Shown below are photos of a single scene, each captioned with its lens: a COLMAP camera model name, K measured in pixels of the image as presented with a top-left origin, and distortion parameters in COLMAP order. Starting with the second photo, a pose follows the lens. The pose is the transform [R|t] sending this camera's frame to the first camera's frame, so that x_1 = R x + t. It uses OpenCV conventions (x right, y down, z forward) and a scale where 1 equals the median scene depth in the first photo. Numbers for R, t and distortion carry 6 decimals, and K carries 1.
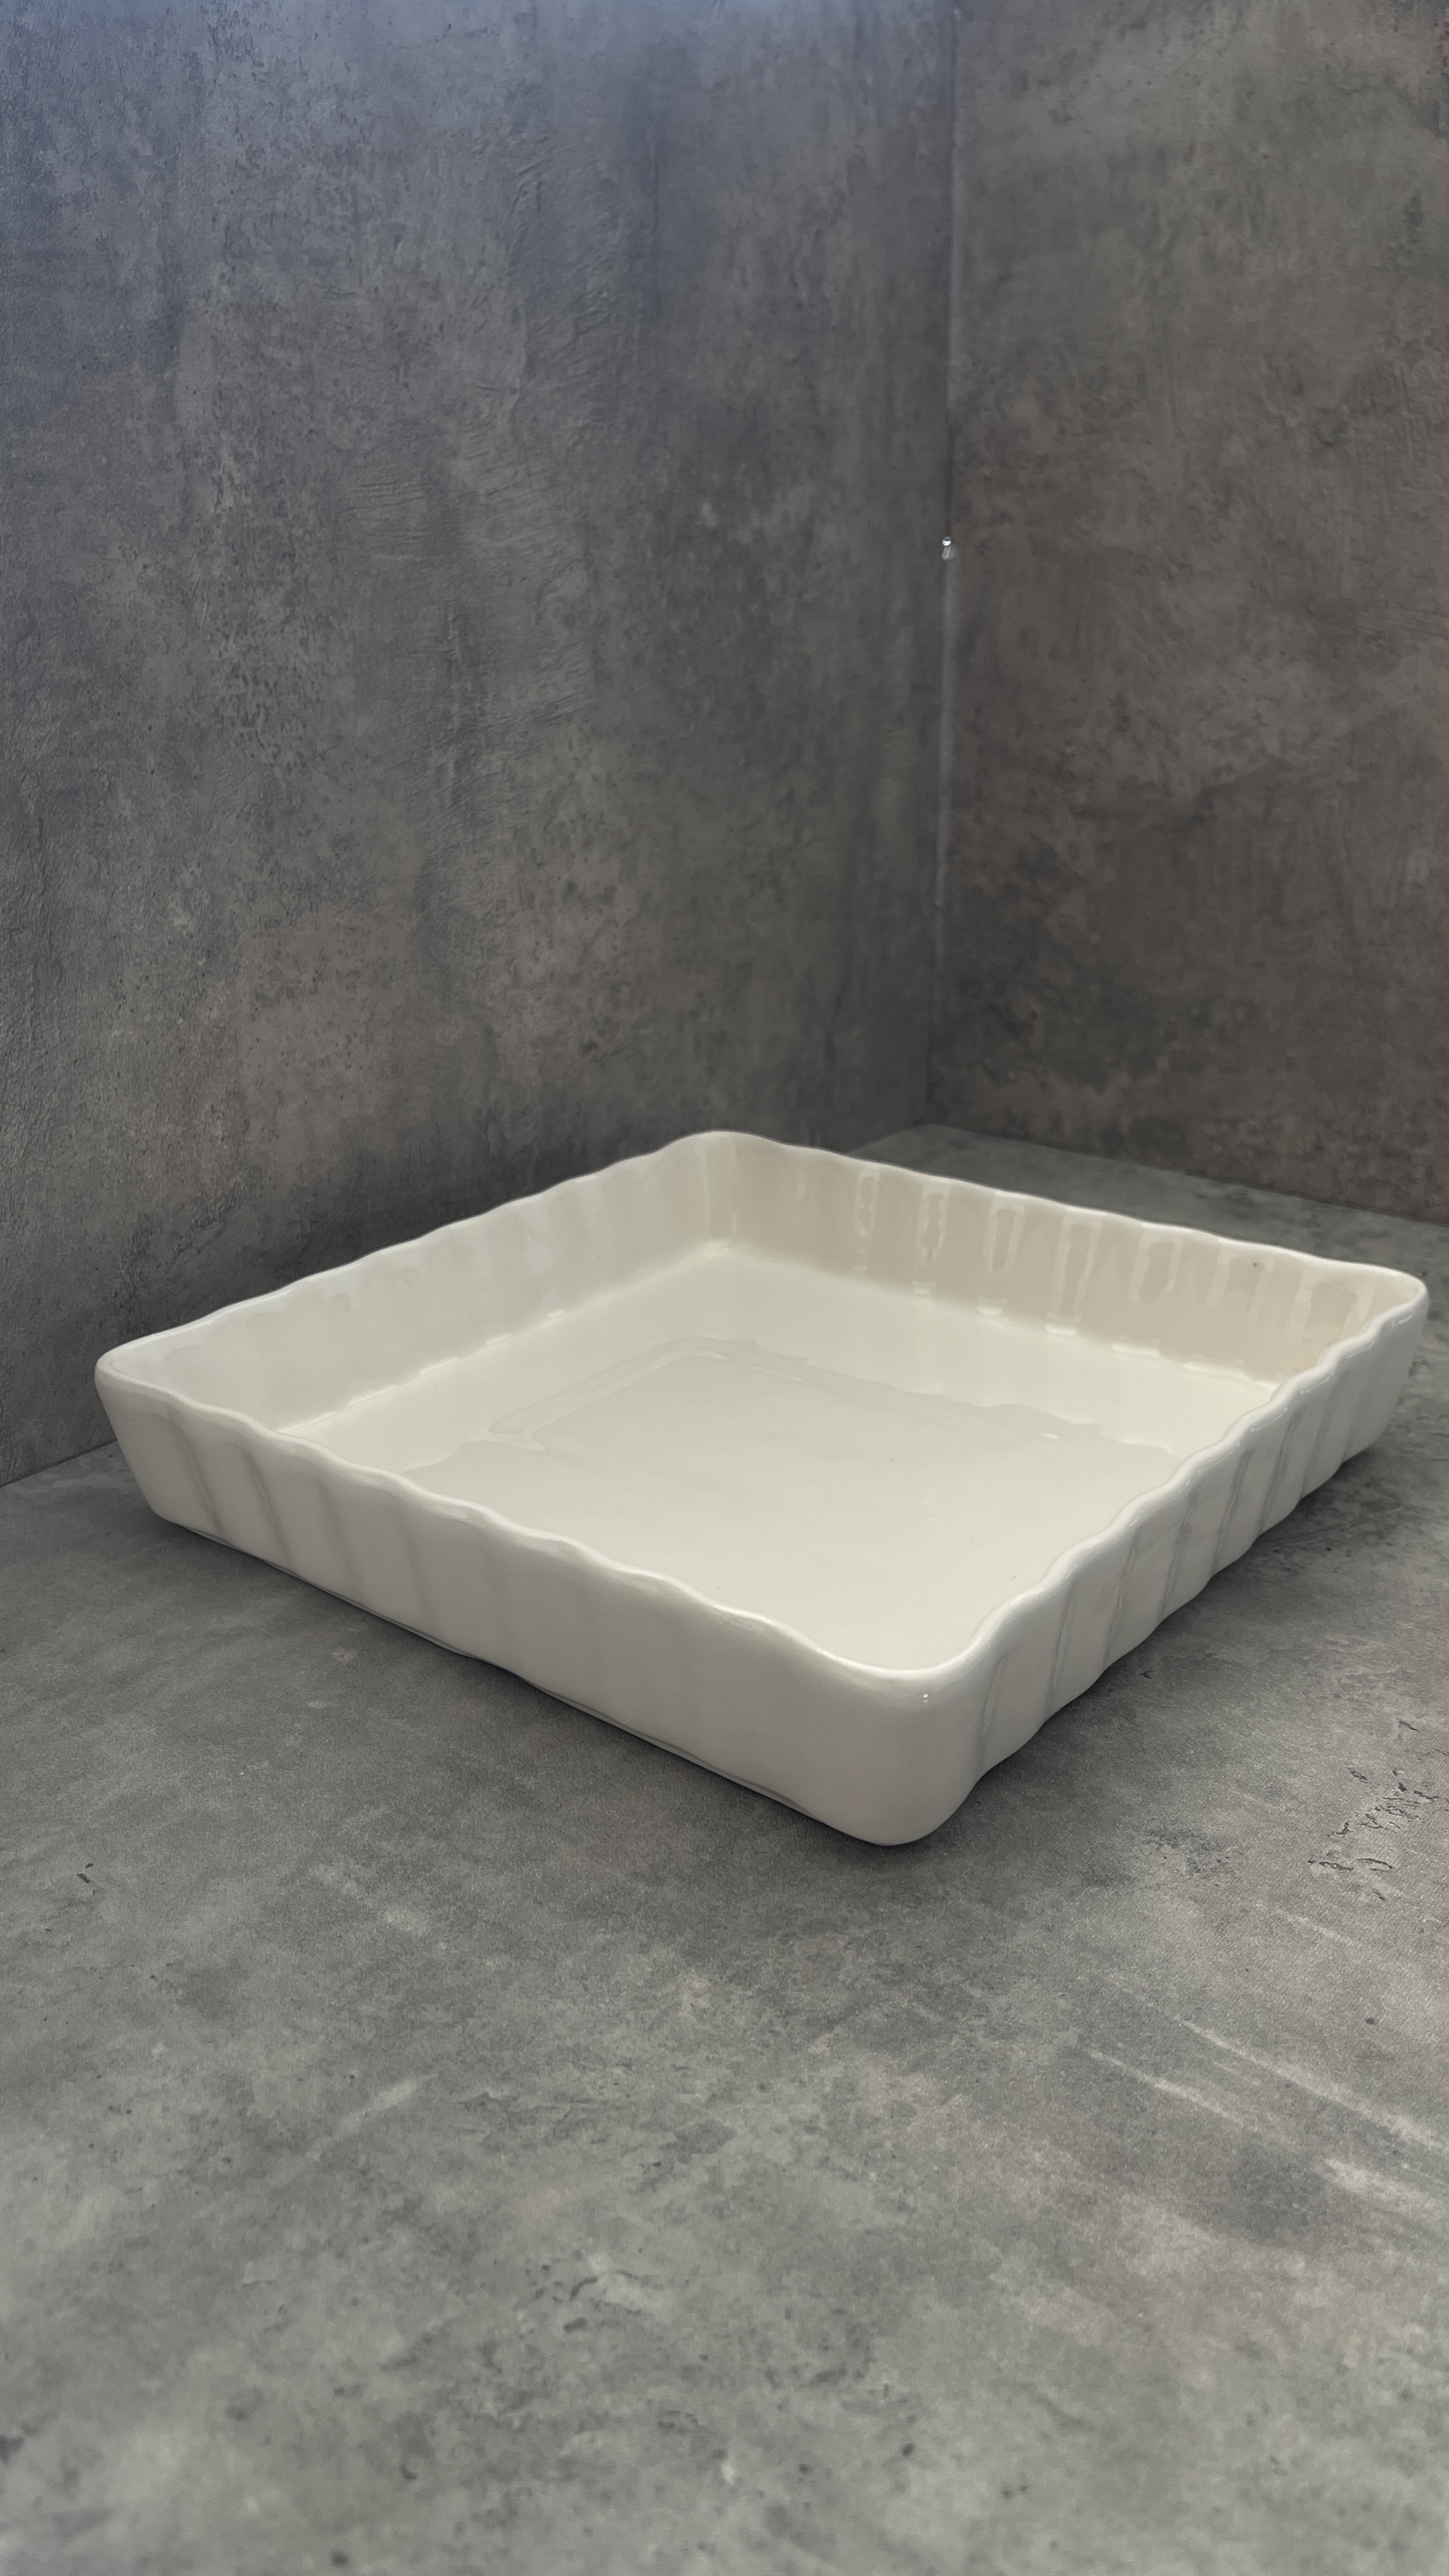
lens RADIAL K [[2002.3, 0, 728.7], [0, 2002.3, 1325.9], [0, 0, 1]] dist [0.024026, -0.044571]
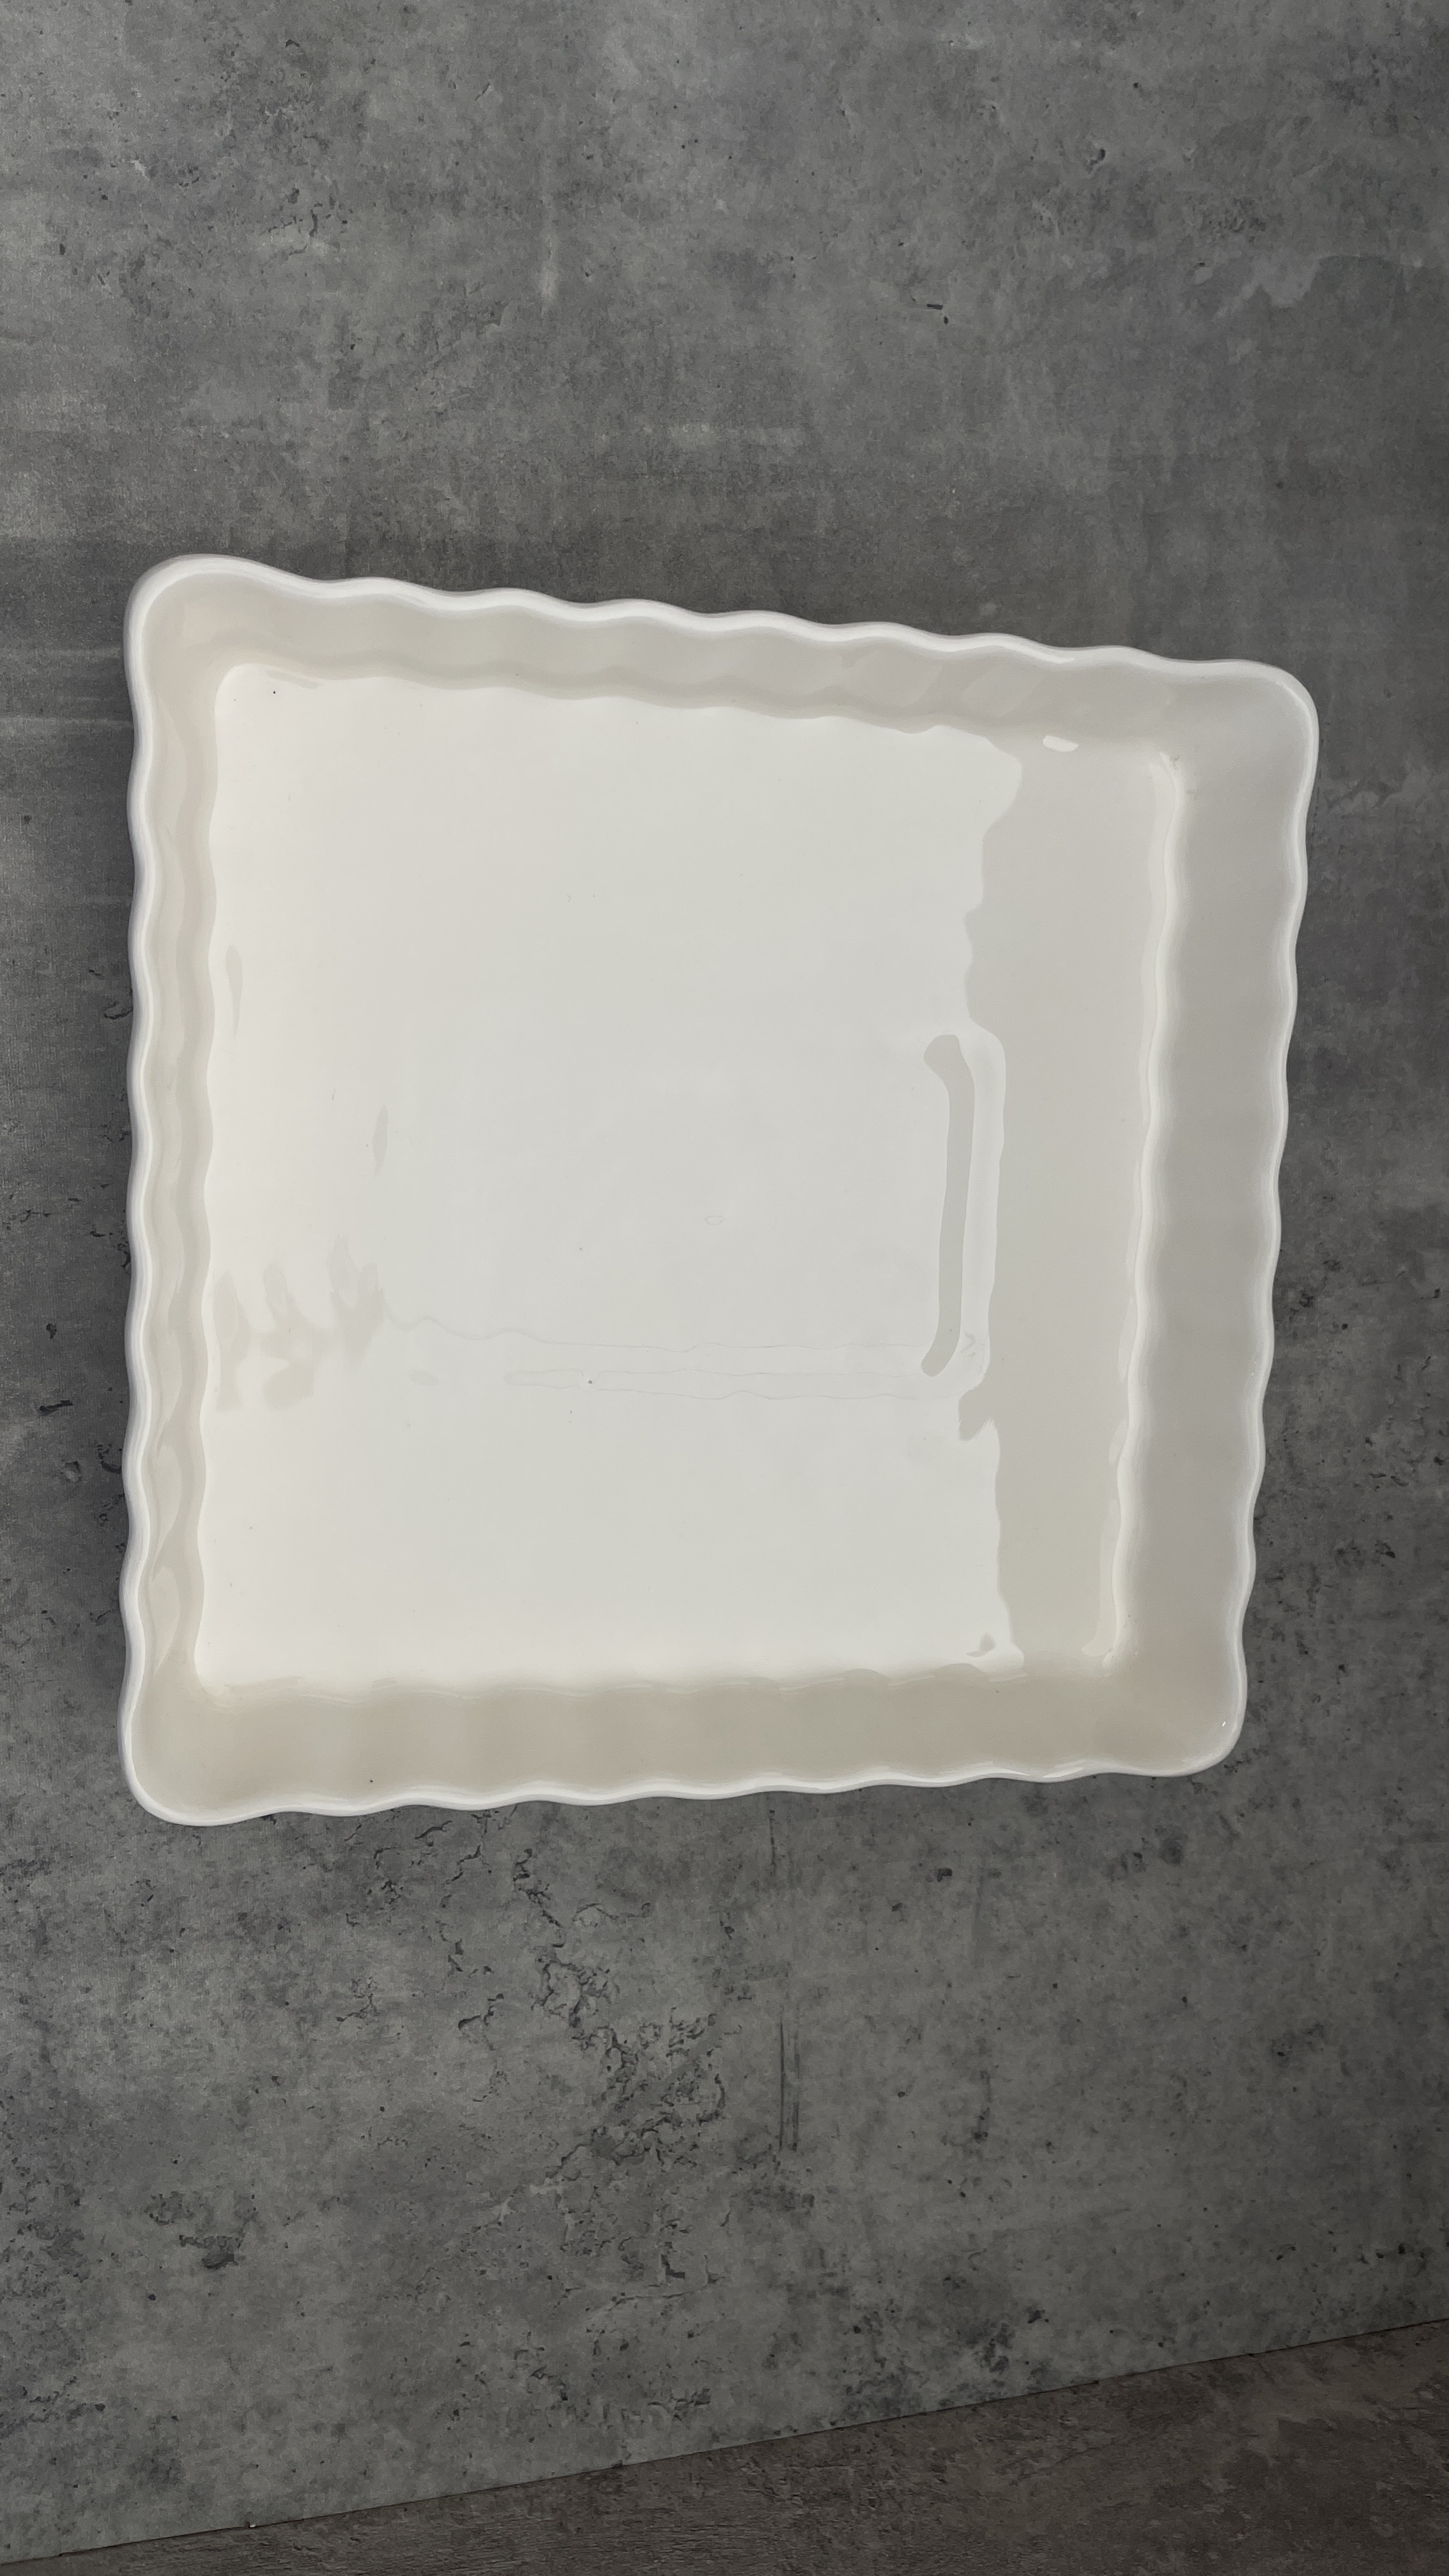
lens RADIAL K [[2002.3, 0, 701.9], [0, 2002.3, 1271.4], [0, 0, 1]] dist [0.024026, -0.044571]
pose [[-0.742058, 0.666627, -0.070416, 0.170188], [-0.425555, -0.387318, 0.817856, -0.588213], [0.517932, 0.636862, 0.571099, 0.409412]]
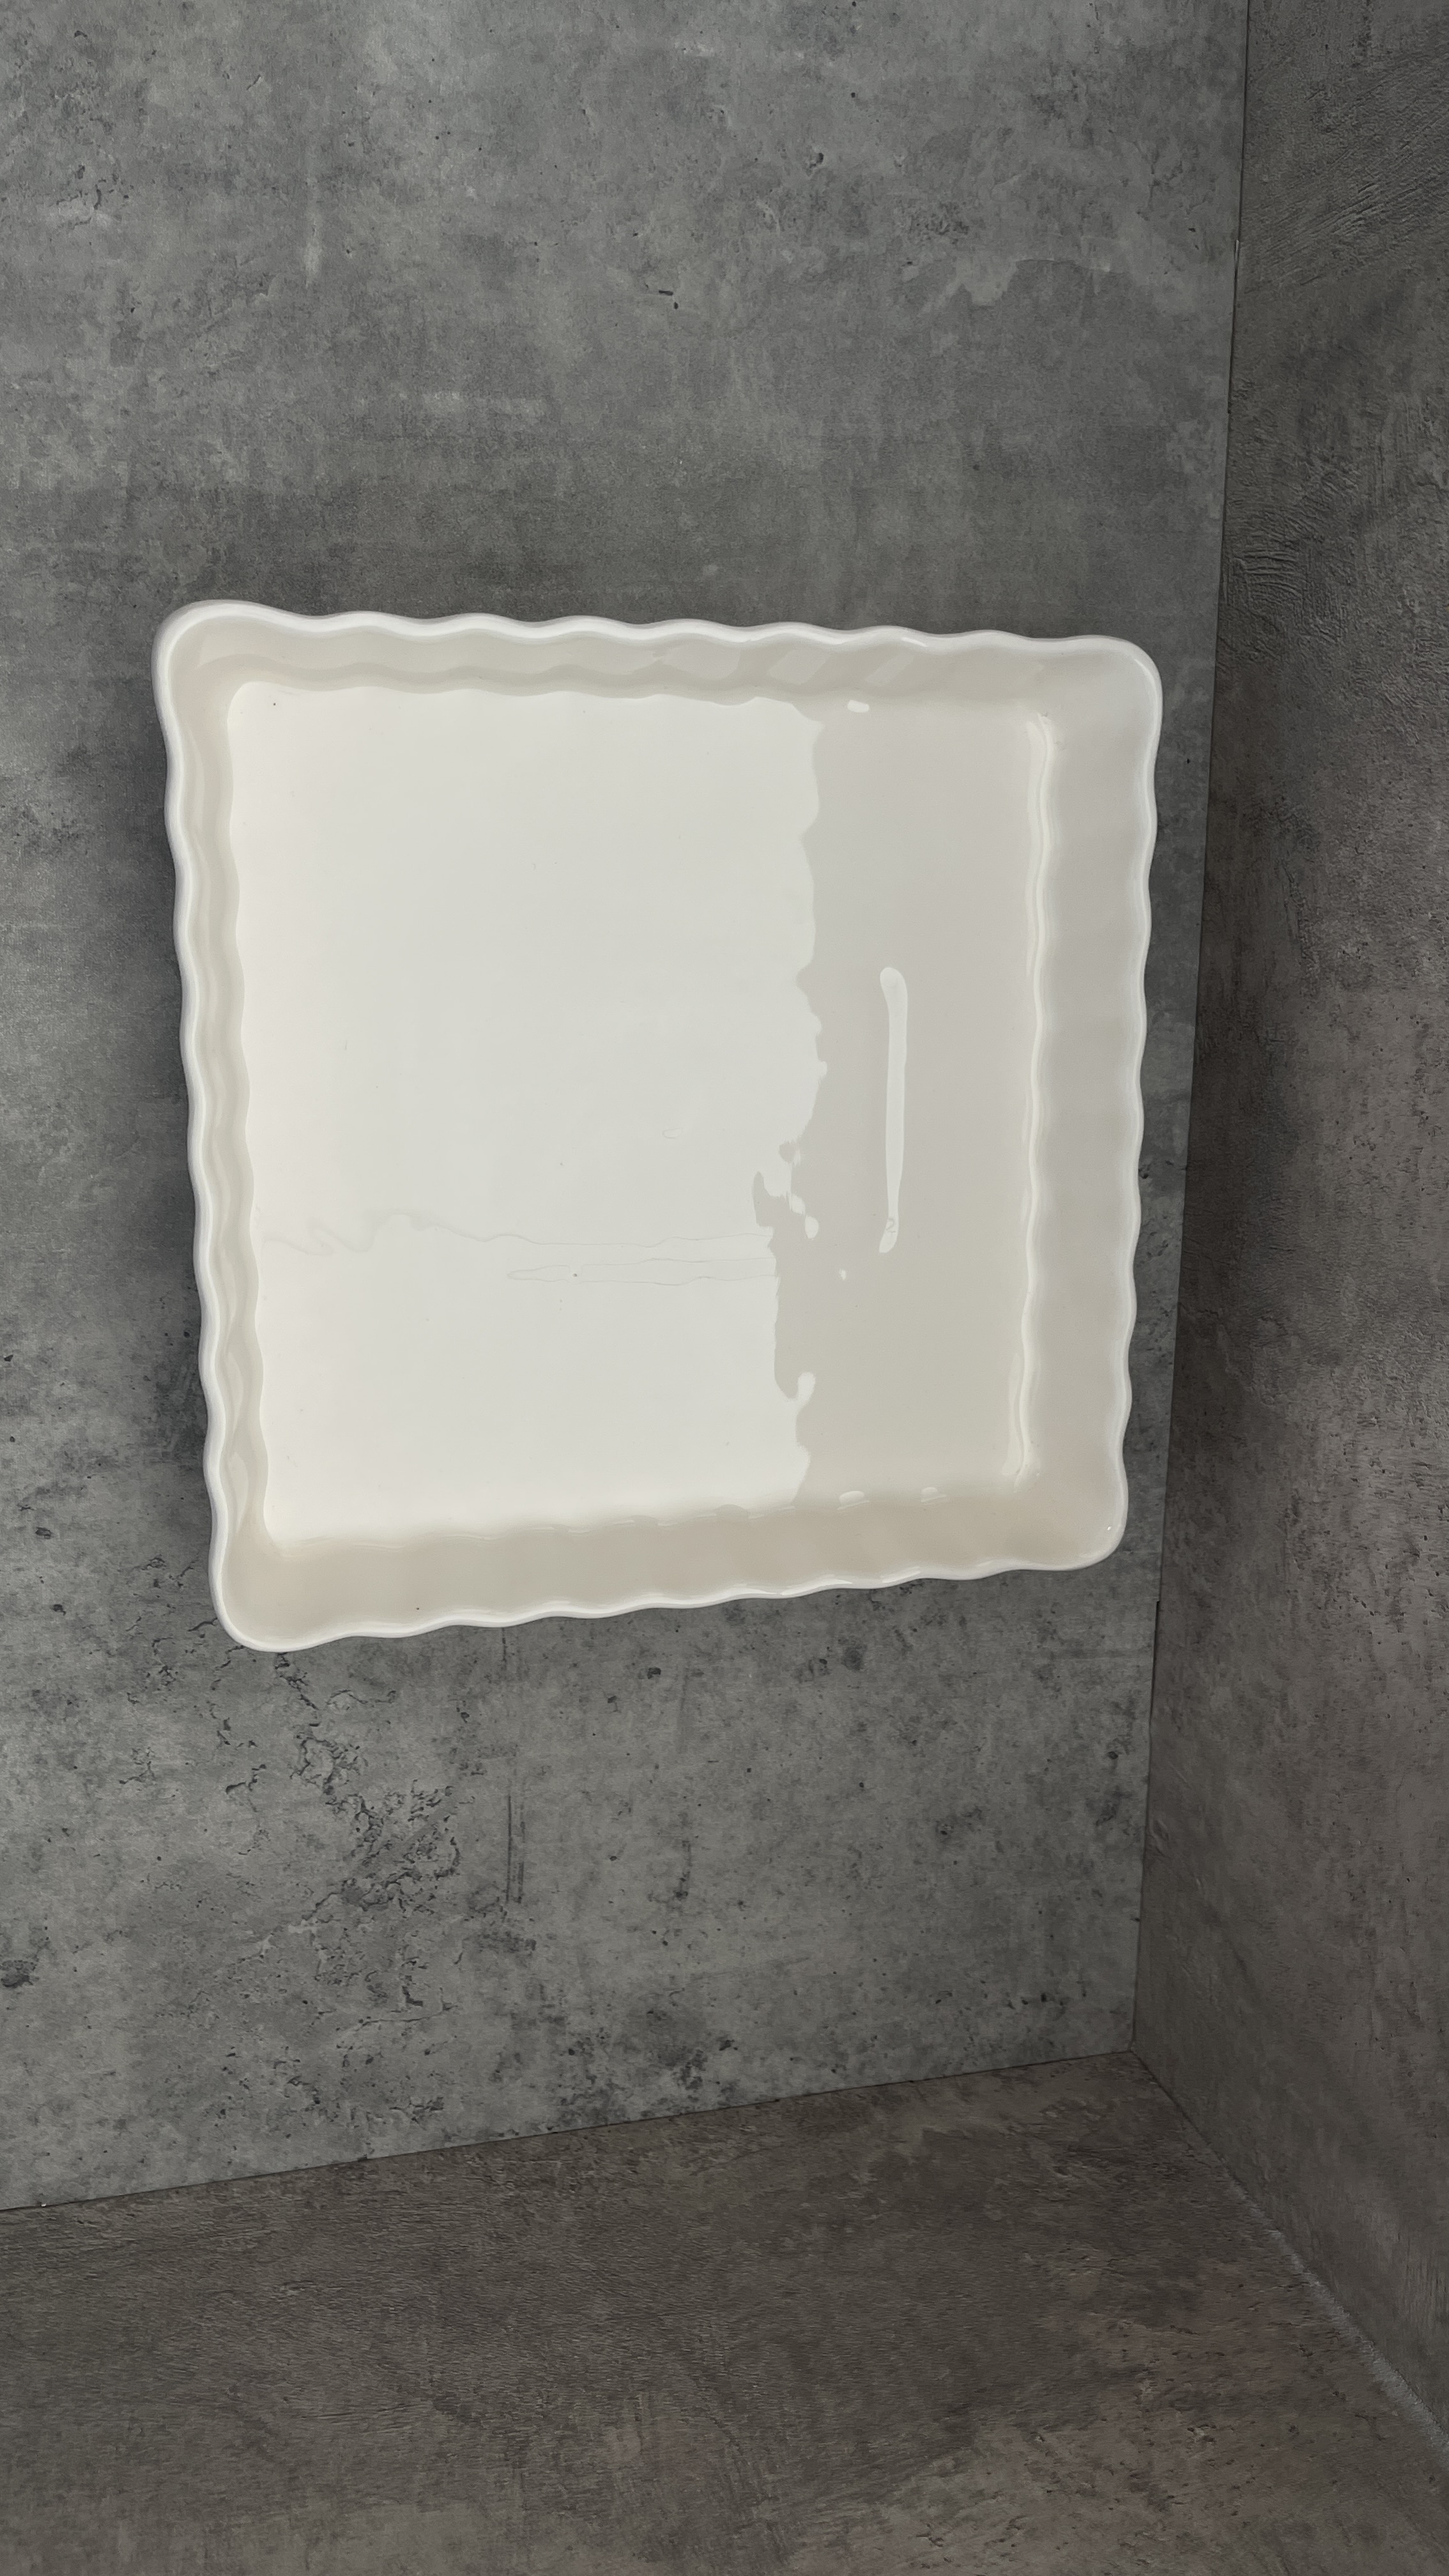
lens RADIAL K [[2002.3, 0, 724.0], [0, 2002.3, 1316.7], [0, 0, 1]] dist [0.024026, -0.044571]
pose [[-0.758111, 0.649912, -0.053681, 0.114052], [-0.449190, -0.460747, 0.765468, -0.735987], [0.472754, 0.604422, 0.641231, 0.382542]]
